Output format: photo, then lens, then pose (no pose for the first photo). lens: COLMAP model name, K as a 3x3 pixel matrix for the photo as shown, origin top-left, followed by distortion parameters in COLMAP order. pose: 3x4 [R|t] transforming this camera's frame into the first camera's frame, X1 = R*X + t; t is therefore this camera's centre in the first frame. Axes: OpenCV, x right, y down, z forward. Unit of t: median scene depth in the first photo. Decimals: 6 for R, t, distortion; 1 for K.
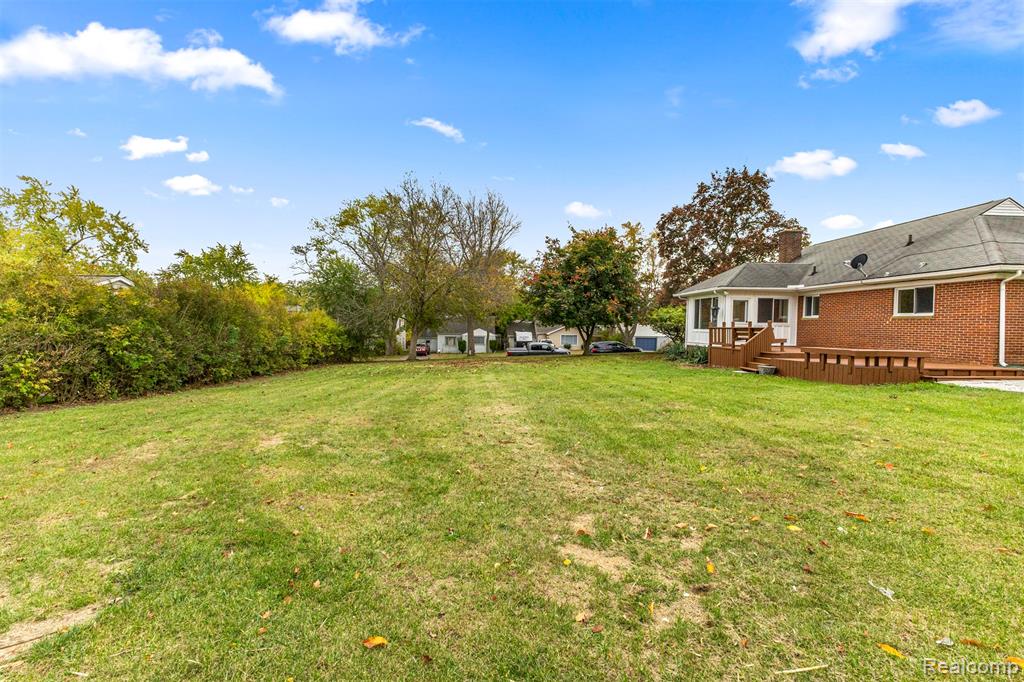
lens RADIAL K [[437.7, 0, 512.0], [0, 437.7, 341.0], [0, 0, 1]] dist [0.009501, -0.000407]
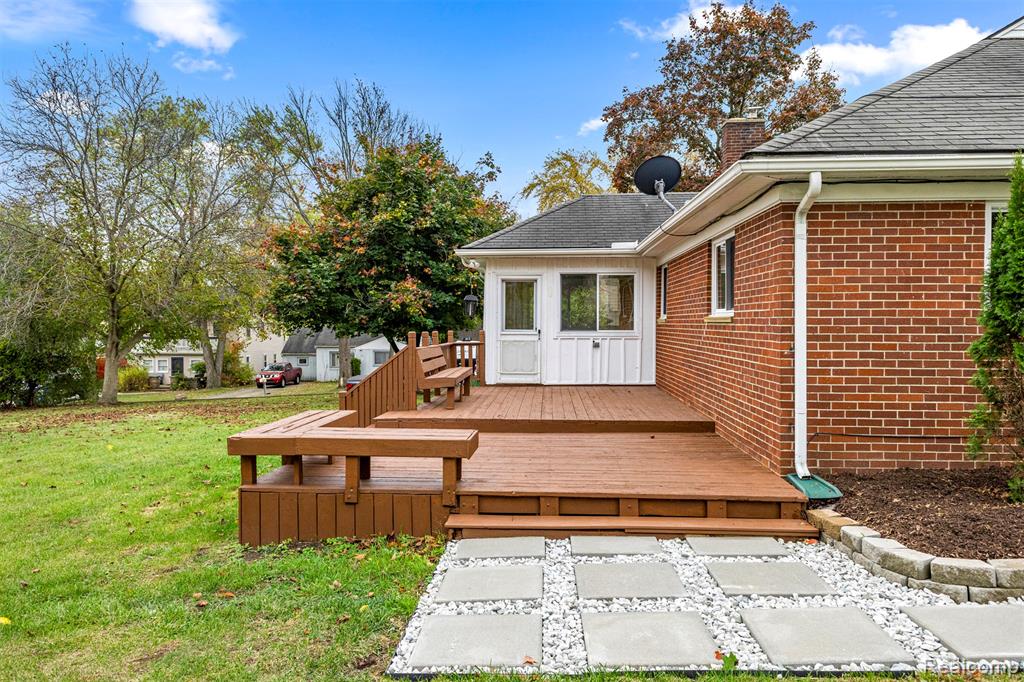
lens RADIAL K [[743.4, 0, 512.0], [0, 743.4, 341.0], [0, 0, 1]] dist [0.009010, 0.001463]
pose [[0.994644, -0.012058, -0.102654, 0.585617], [0.010523, 0.999825, -0.015482, -0.021333], [0.102823, 0.014319, 0.994597, 0.272169]]
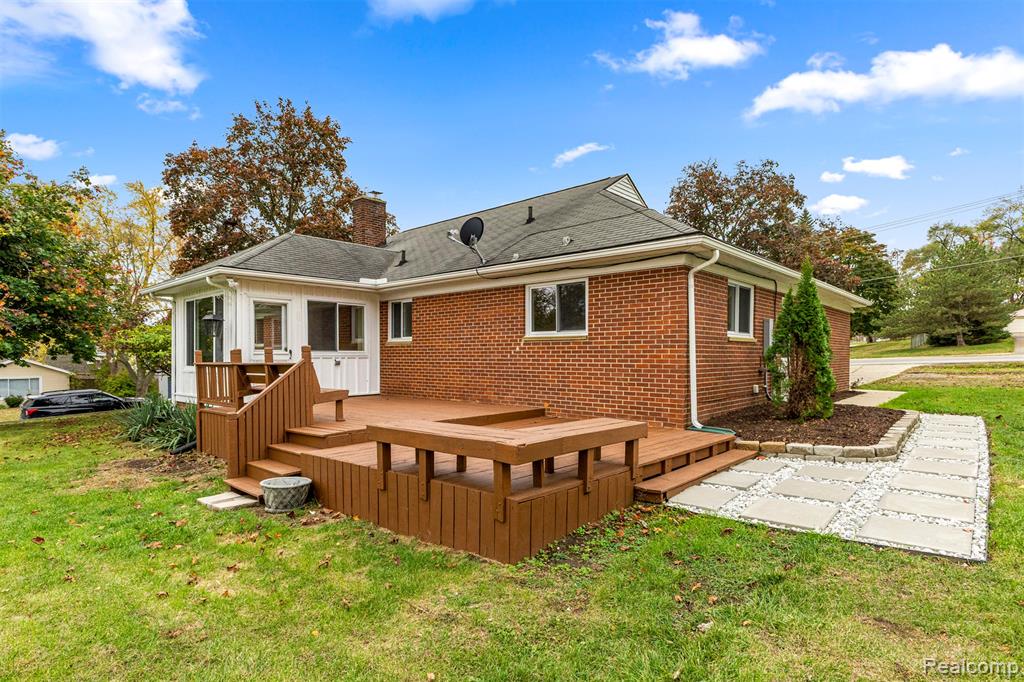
lens RADIAL K [[534.7, 0, 511.7], [0, 534.7, 363.3], [0, 0, 1]] dist [0.006116, 0.001004]
pose [[0.706315, -0.023862, 0.707496, 0.299985], [0.038255, 0.999258, -0.004489, -0.017148], [-0.706863, 0.030236, 0.706704, 0.424724]]
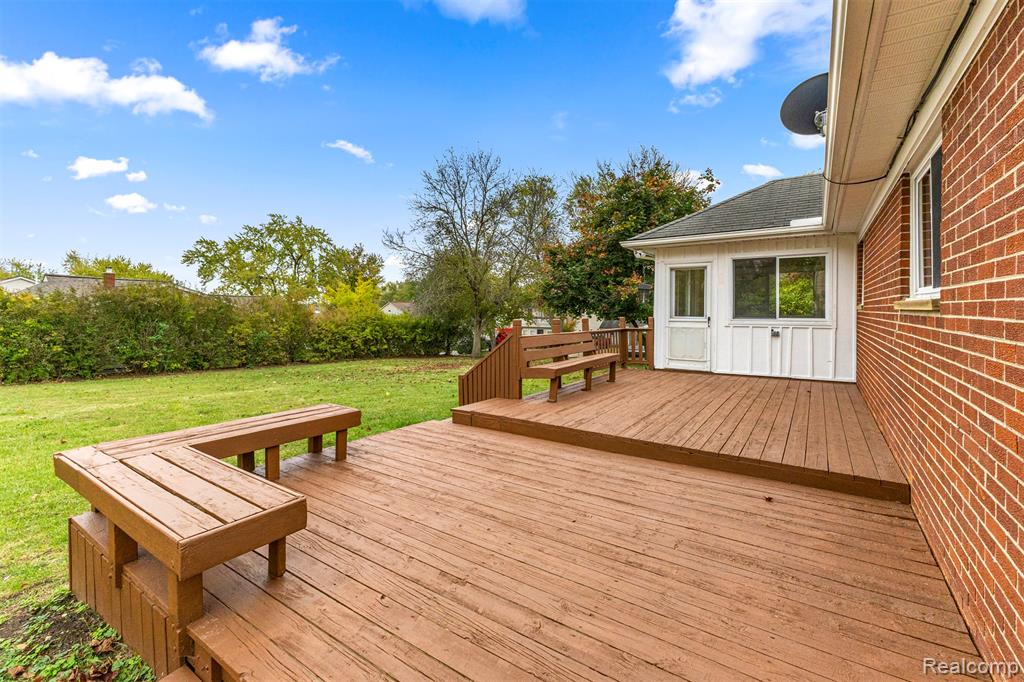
lens RADIAL K [[451.7, 0, 509.2], [0, 451.7, 310.8], [0, 0, 1]] dist [0.002443, -0.000225]
pose [[0.797944, -0.011710, -0.602618, 0.647066], [-0.012418, 0.999280, -0.035861, -0.031130], [0.602604, 0.036098, 0.797223, 0.531602]]
